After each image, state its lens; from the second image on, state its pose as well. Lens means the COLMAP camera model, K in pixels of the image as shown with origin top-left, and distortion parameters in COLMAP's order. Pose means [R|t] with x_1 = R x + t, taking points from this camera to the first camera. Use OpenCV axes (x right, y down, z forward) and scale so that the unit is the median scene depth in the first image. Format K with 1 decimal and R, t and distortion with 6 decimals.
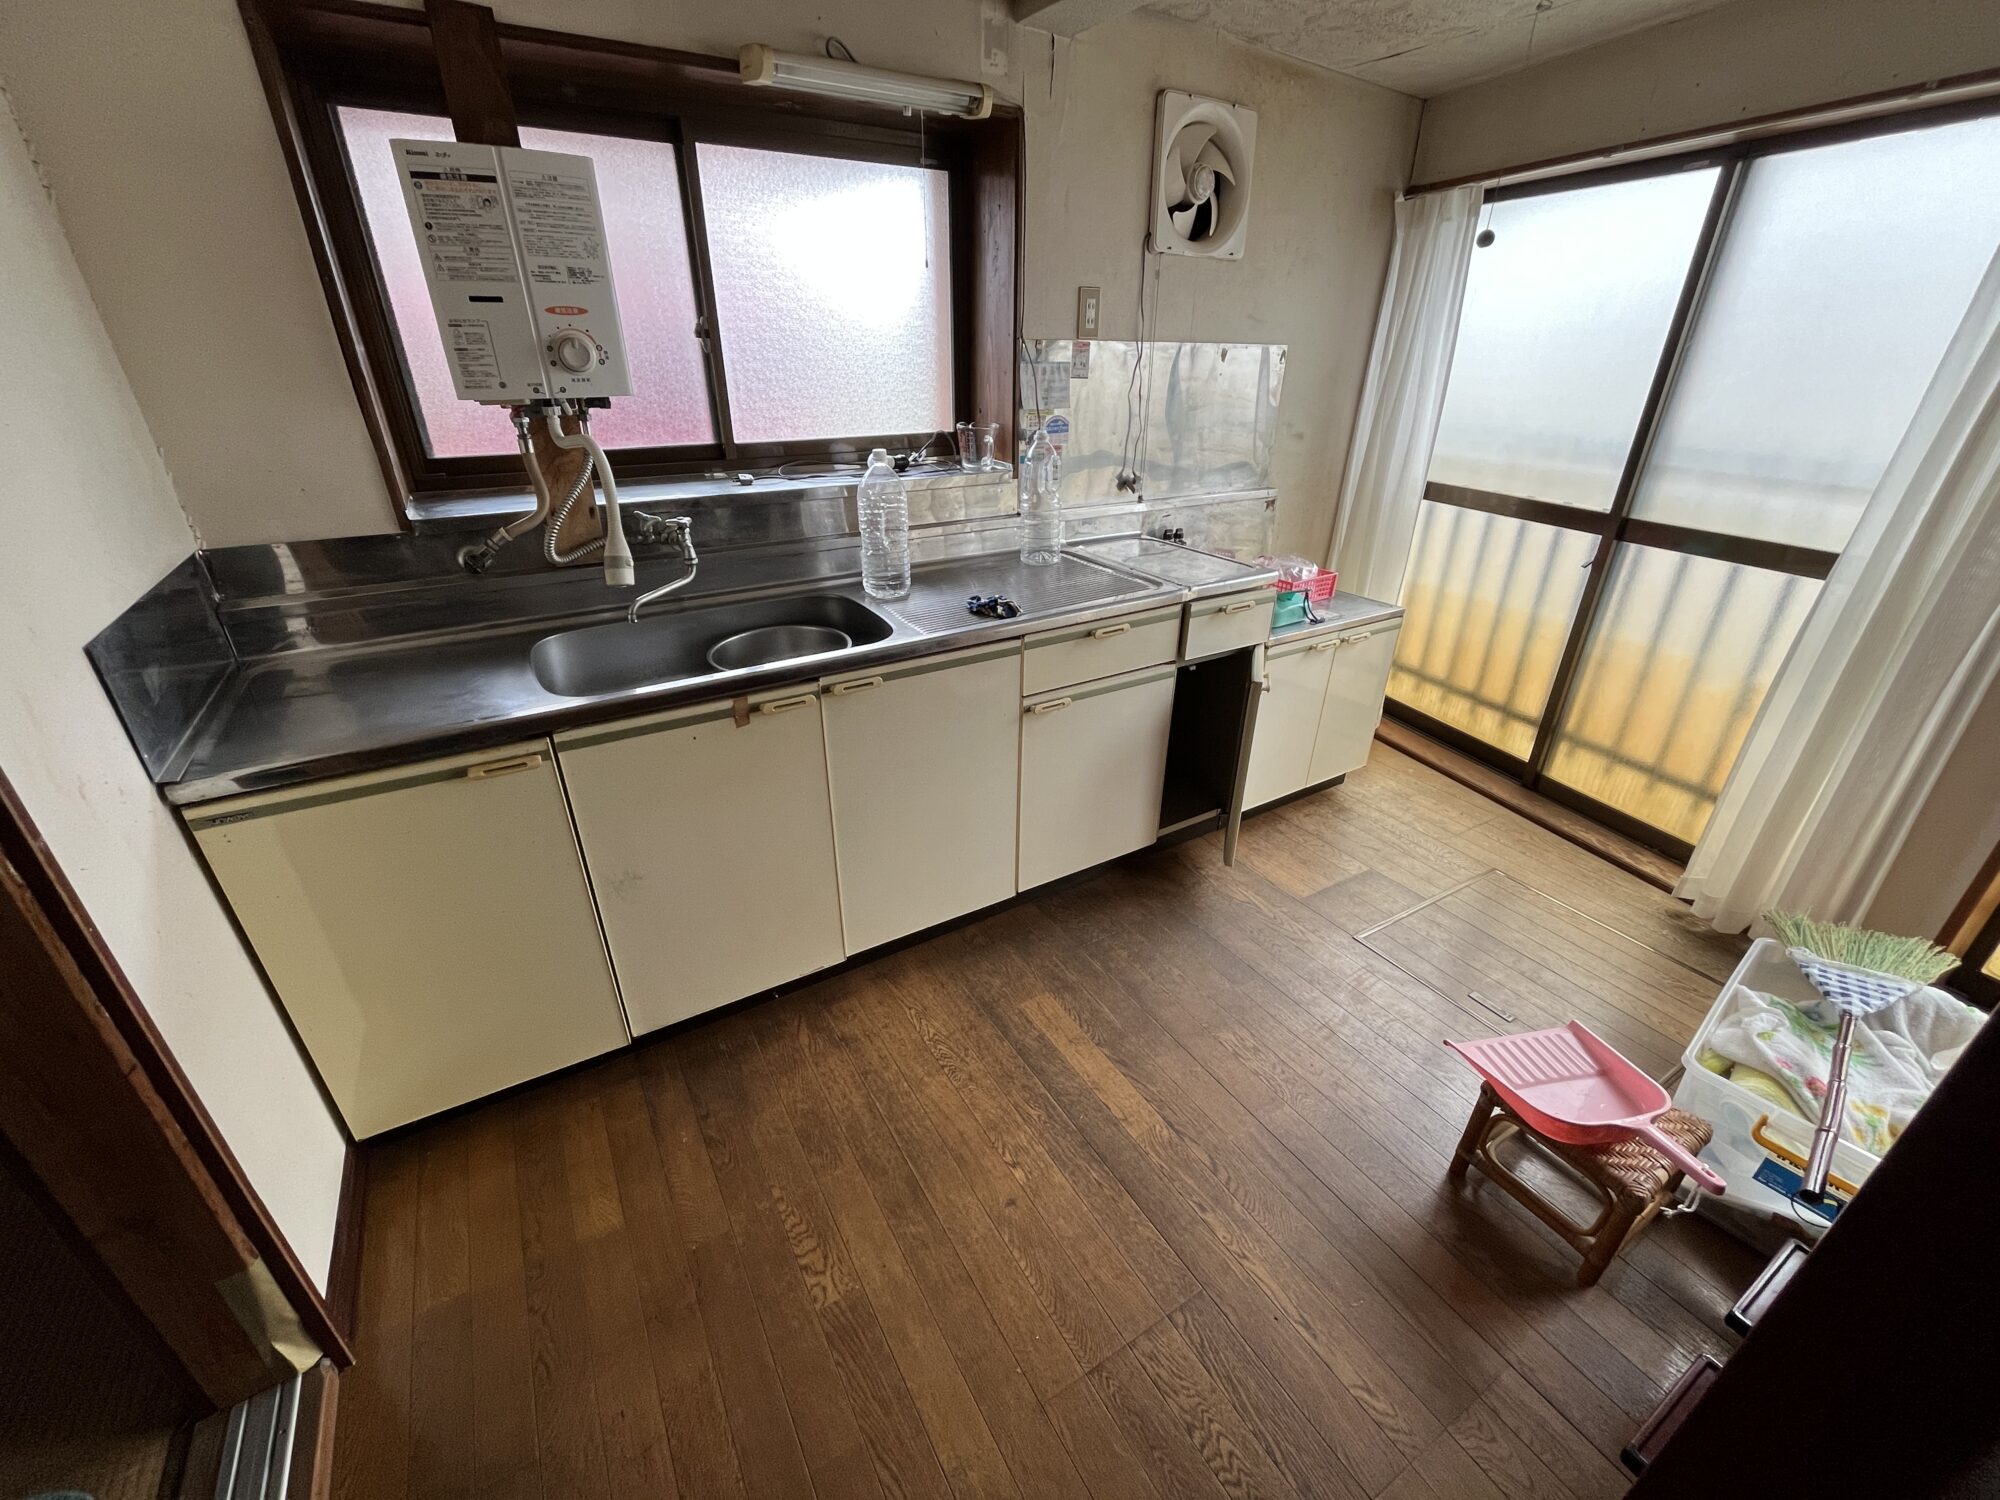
lens RADIAL K [[807.4, 0, 987.7], [0, 807.4, 753.6], [0, 0, 1]] dist [-0.003234, -0.000063]
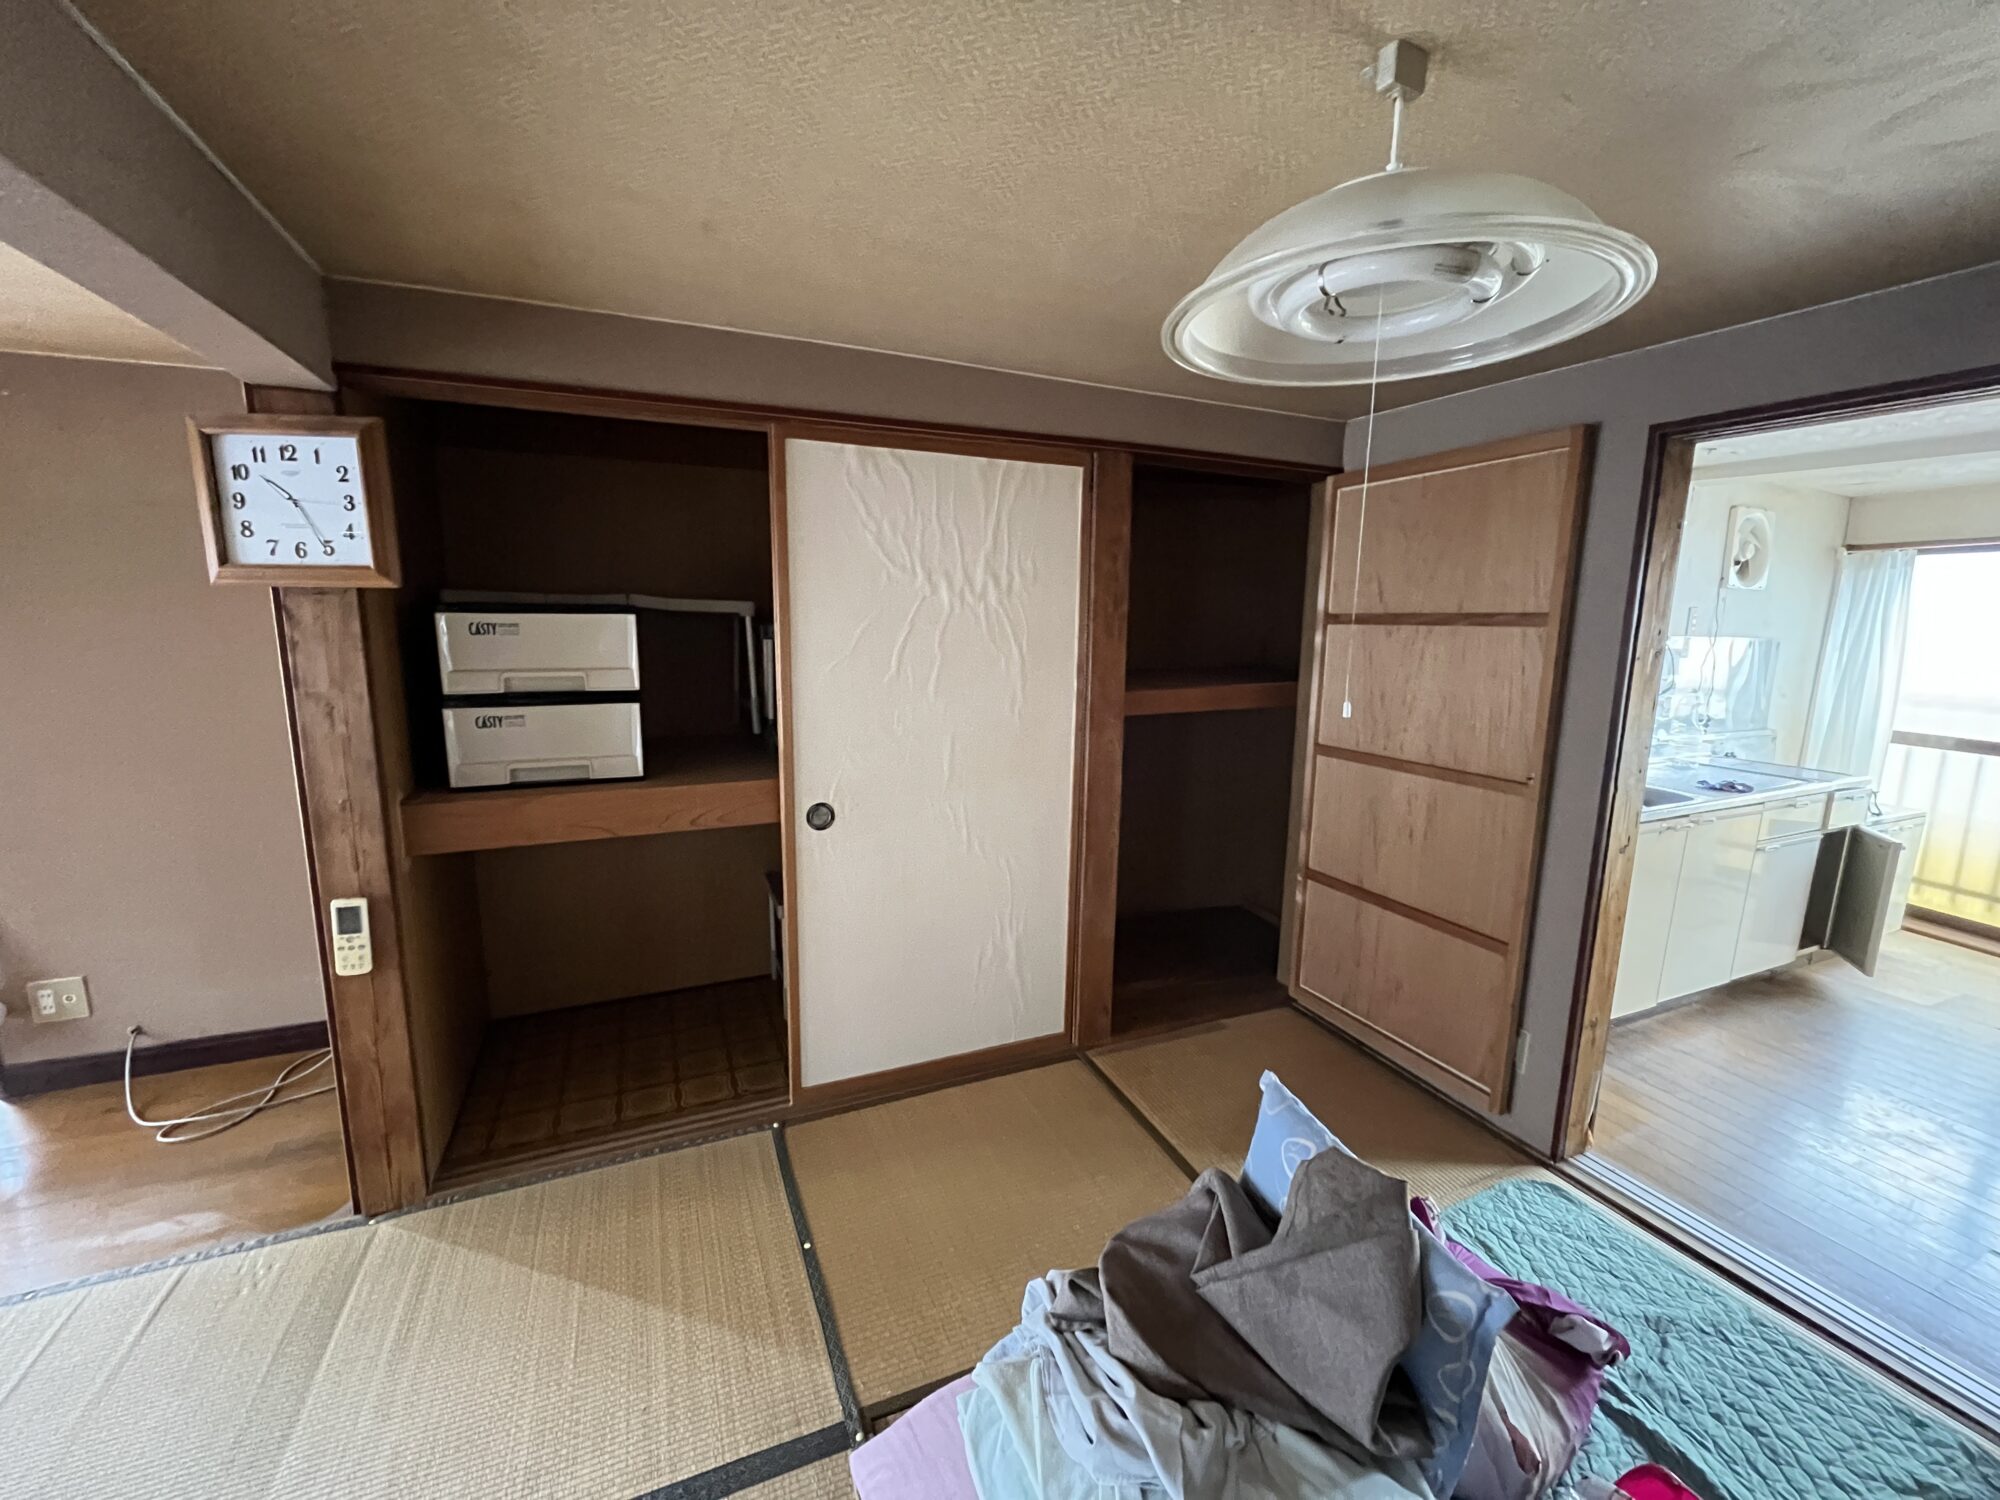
lens RADIAL K [[807.4, 0, 987.7], [0, 807.4, 753.6], [0, 0, 1]] dist [-0.003234, -0.000063]
pose [[0.992302, 0.030353, -0.120068, -1.065949], [-0.064057, 0.955530, -0.287851, 0.264279], [0.105991, 0.293327, 0.950119, -0.607755]]
